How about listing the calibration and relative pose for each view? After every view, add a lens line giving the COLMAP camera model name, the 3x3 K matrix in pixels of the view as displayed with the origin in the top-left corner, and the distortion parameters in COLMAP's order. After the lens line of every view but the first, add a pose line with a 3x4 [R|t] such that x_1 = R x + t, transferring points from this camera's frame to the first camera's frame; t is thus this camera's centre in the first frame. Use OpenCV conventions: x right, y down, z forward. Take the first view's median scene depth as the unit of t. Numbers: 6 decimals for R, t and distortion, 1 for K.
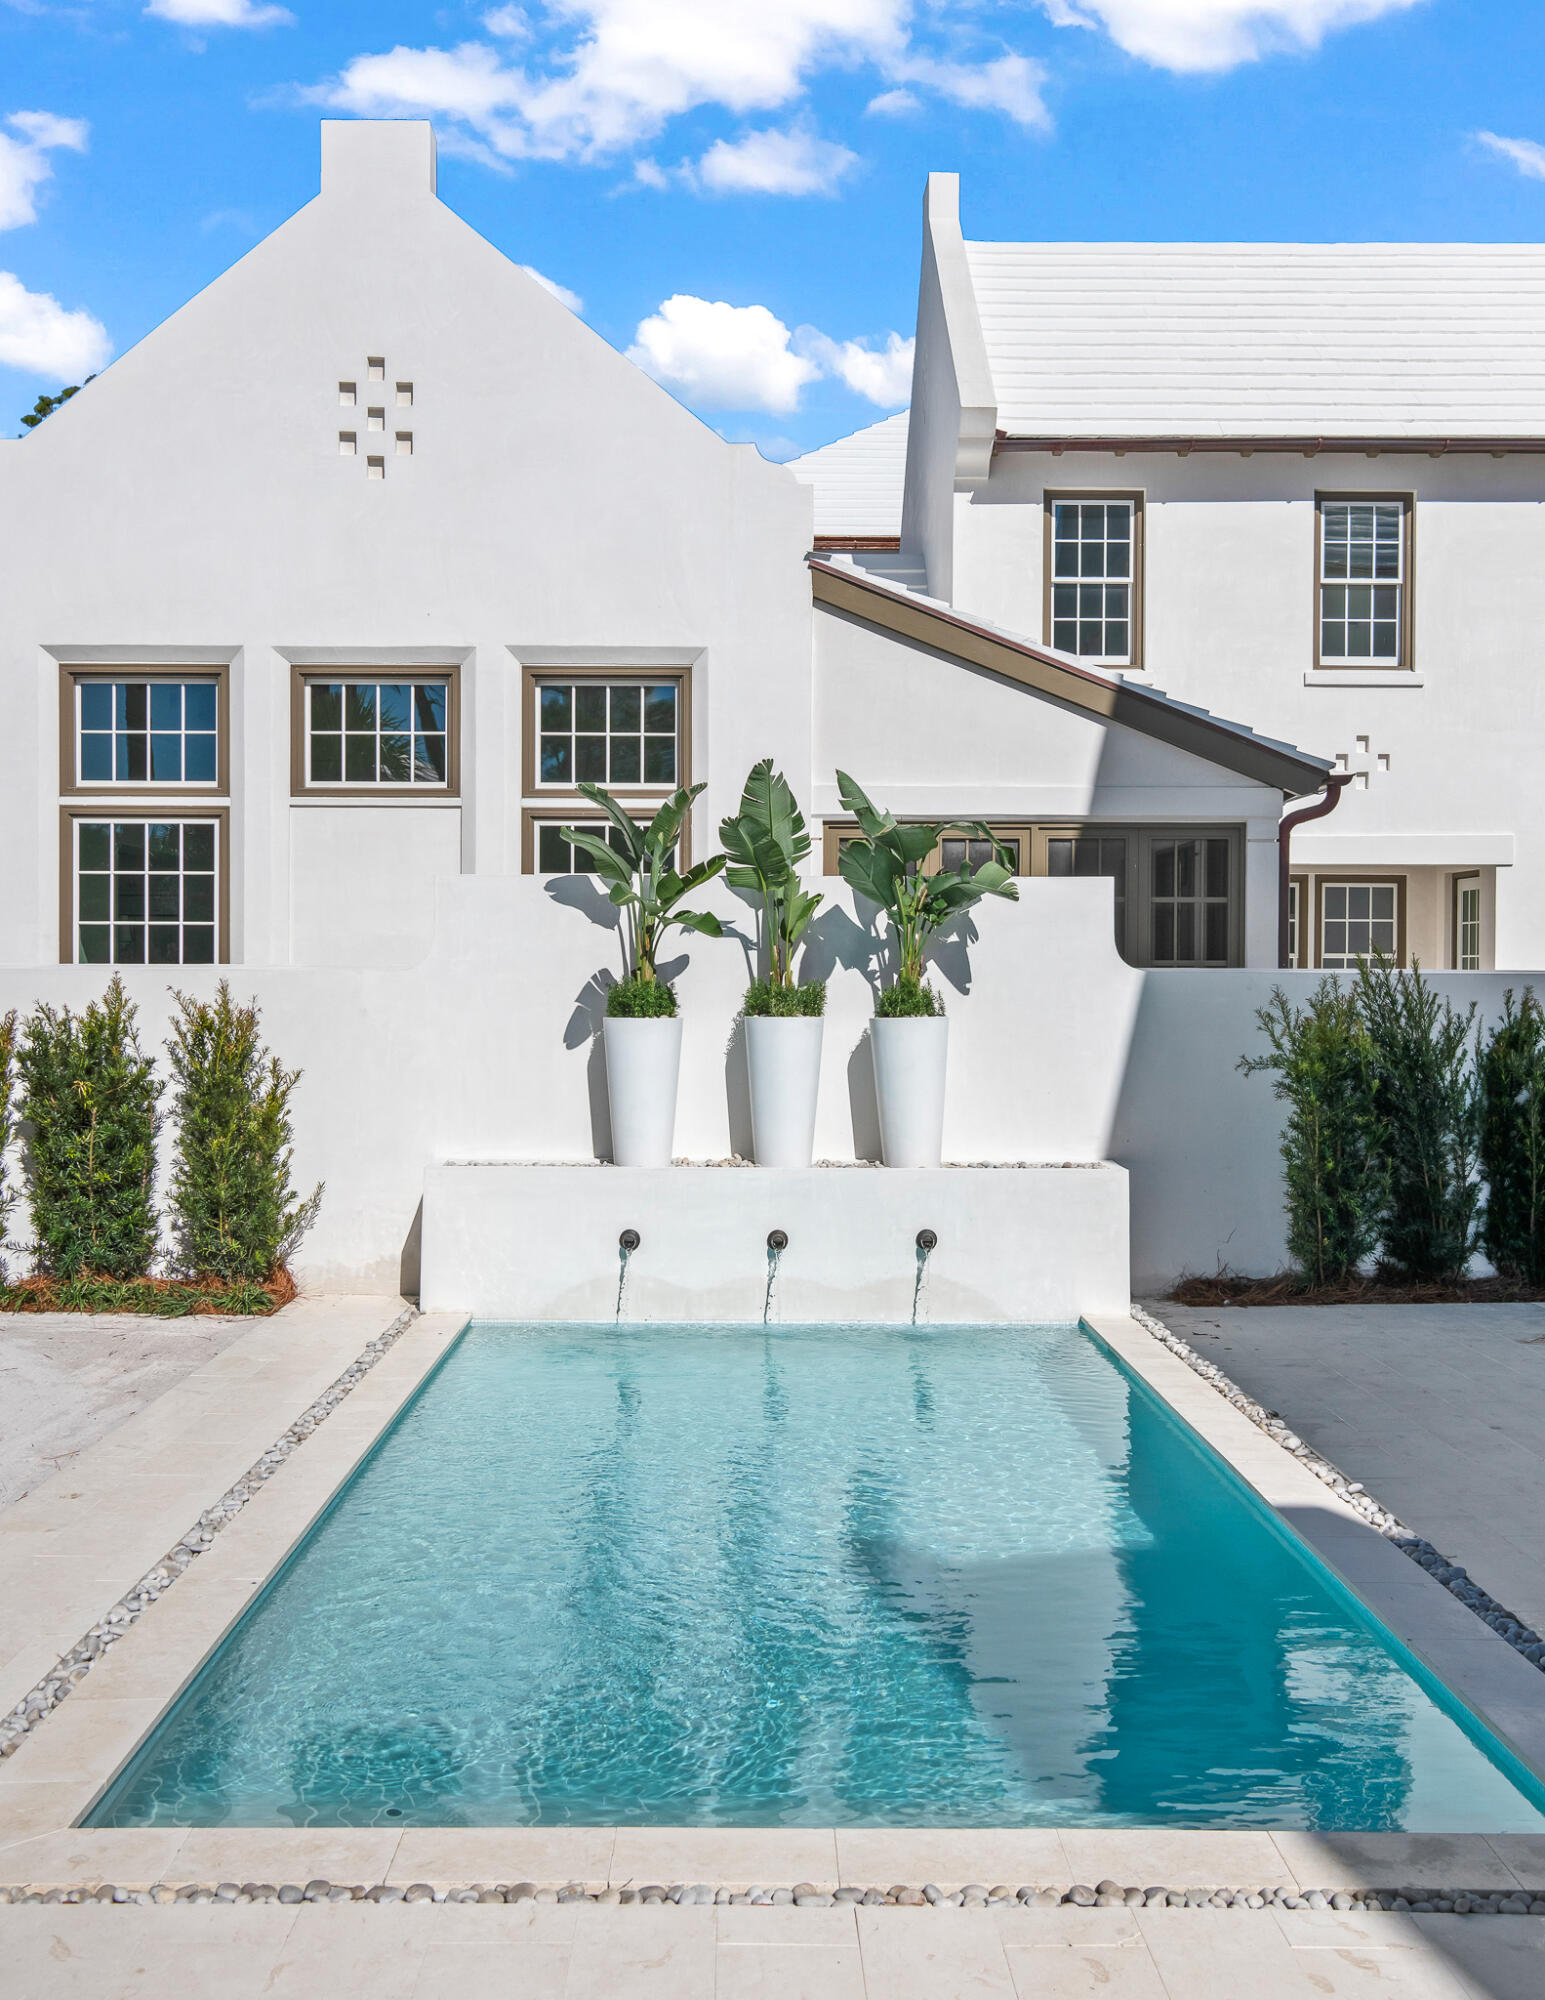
lens RADIAL K [[2183.8, 0, 774.2], [0, 2183.8, 990.4], [0, 0, 1]] dist [0.001903, 0.000000]
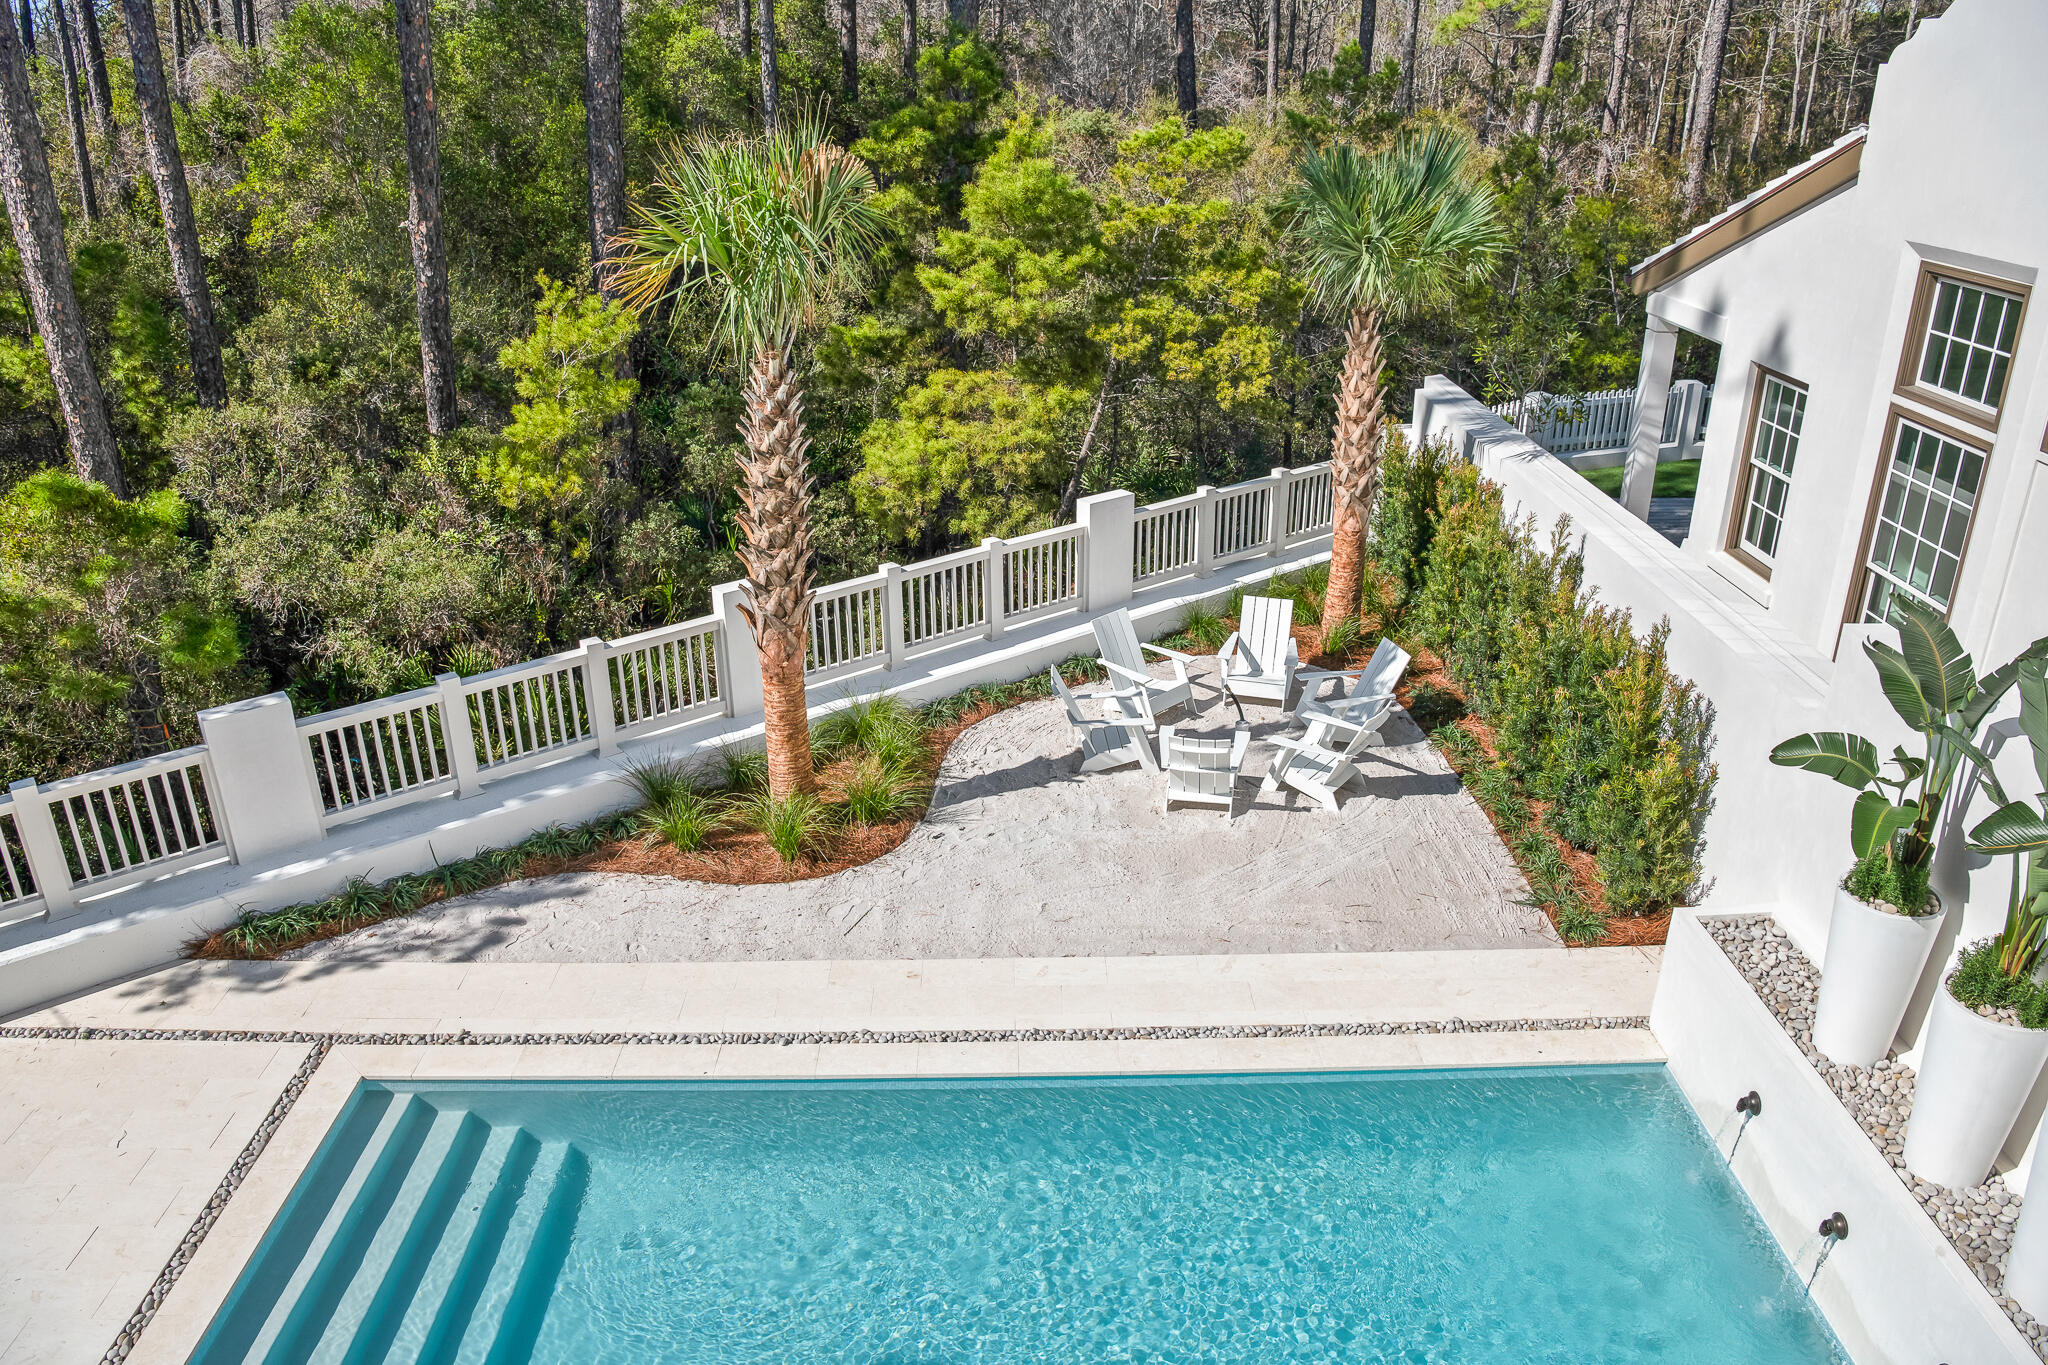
lens RADIAL K [[1461.0, 0, 1010.1], [0, 1461.0, 675.3], [0, 0, 1]] dist [-0.070730, 0.012590]
pose [[0.000241, 0.394997, -0.918682, 0.334697], [0.000069, 0.918682, 0.394997, -0.230384], [1.000000, -0.000159, 0.000194, 0.588602]]
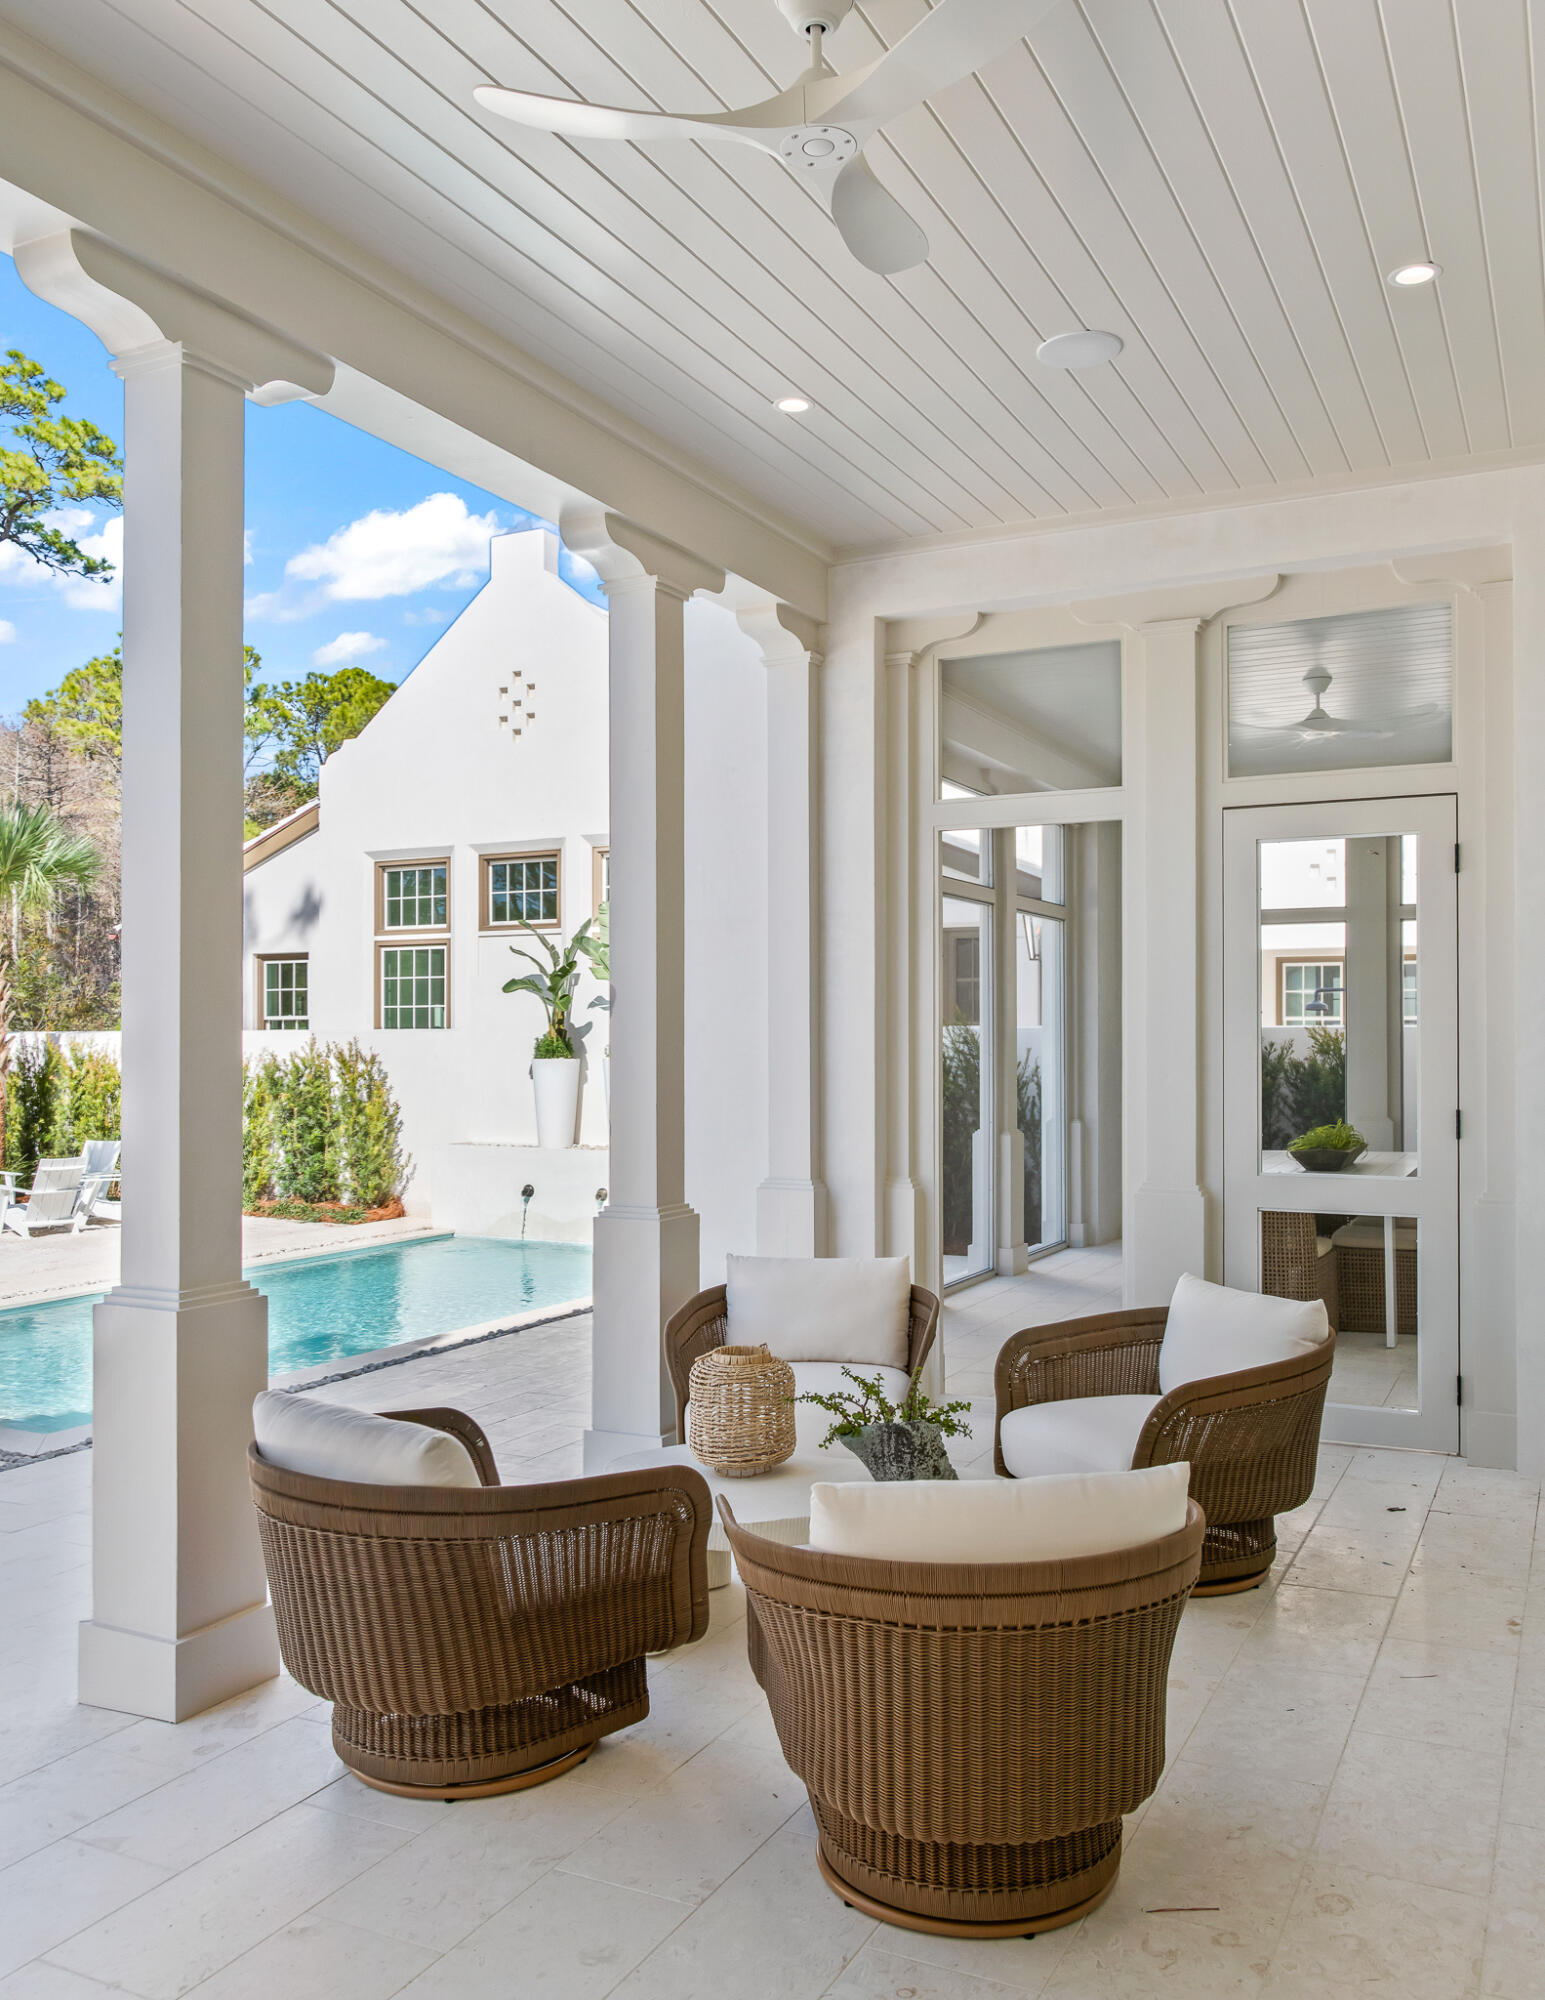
lens RADIAL K [[1615.2, 0, 760.3], [0, 1615.2, 1029.0], [0, 0, 1]] dist [-0.008792, 0.029575]
pose [[0.882506, -0.008048, -0.470233, 0.569702], [0.001360, 0.999893, -0.014562, 0.006458], [0.470300, 0.012211, 0.882422, -0.012436]]
